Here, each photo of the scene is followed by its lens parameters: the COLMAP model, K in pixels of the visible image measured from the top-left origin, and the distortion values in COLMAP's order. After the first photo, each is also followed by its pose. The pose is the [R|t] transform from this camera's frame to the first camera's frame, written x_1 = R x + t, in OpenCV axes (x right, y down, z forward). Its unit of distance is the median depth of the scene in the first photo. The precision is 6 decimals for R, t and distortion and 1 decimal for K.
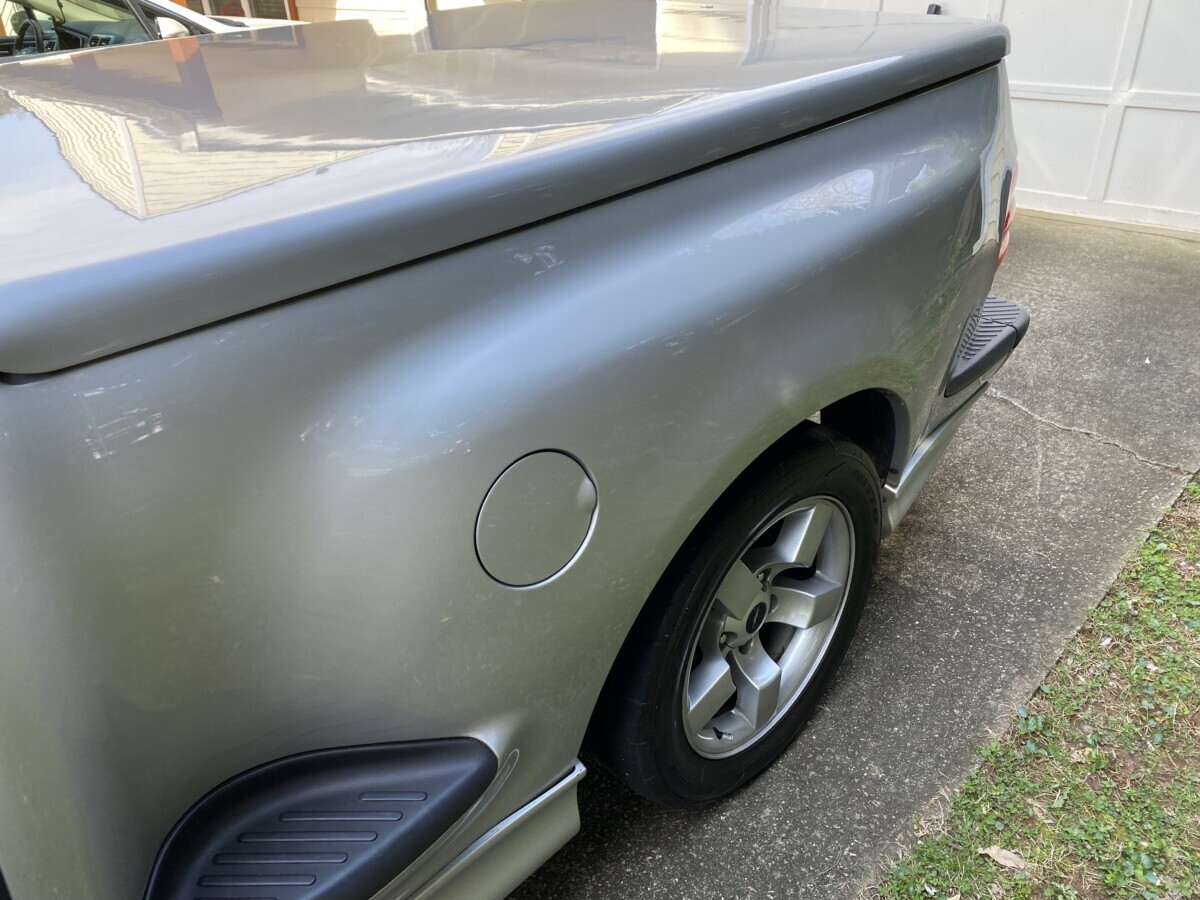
lens RADIAL K [[896.0, 0, 598.4], [0, 896.0, 440.4], [0, 0, 1]] dist [0.029594, -0.029054]
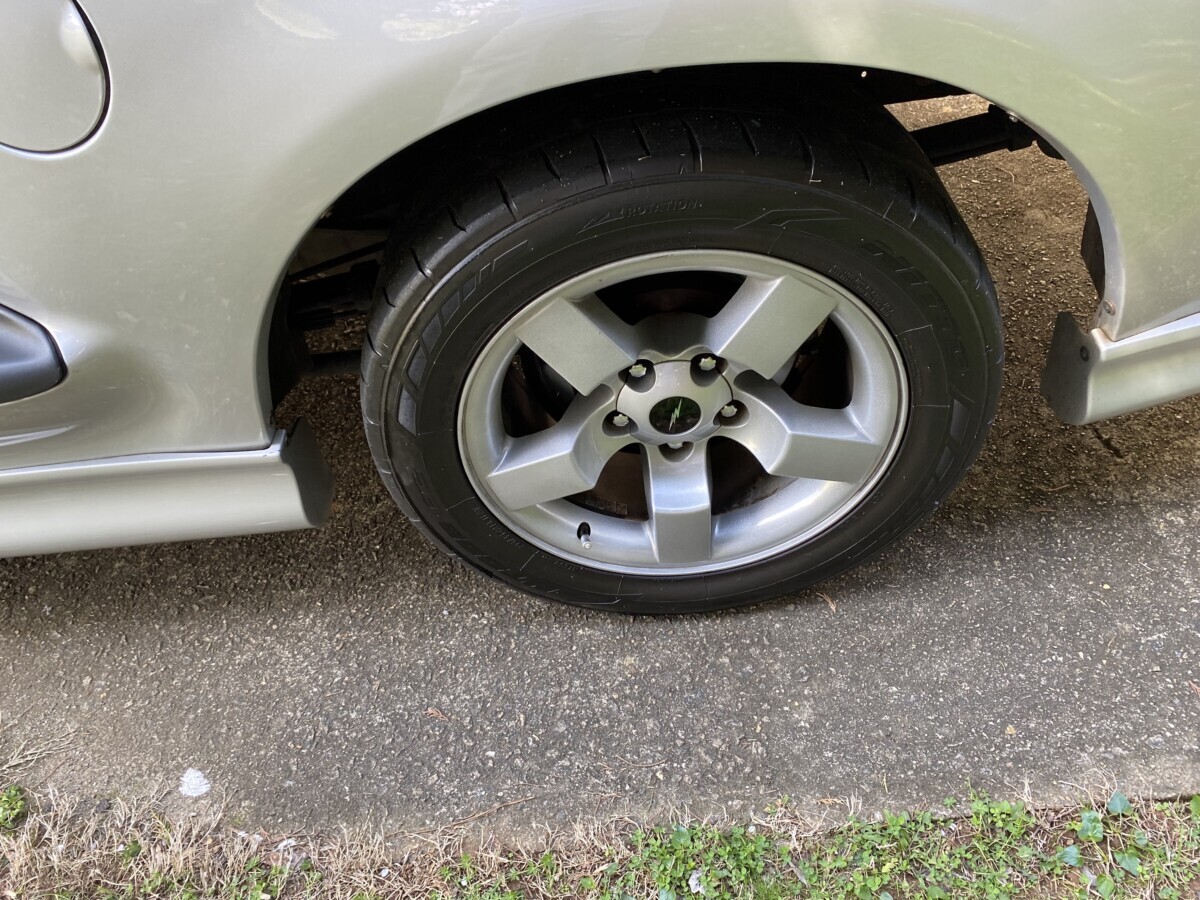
lens RADIAL K [[896.0, 0, 598.4], [0, 896.0, 440.4], [0, 0, 1]] dist [0.029594, -0.029054]
pose [[0.734630, 0.461531, -0.497301, 0.431353], [-0.281222, 0.874184, 0.395875, -0.020111], [0.617440, -0.150970, 0.771994, 0.440065]]
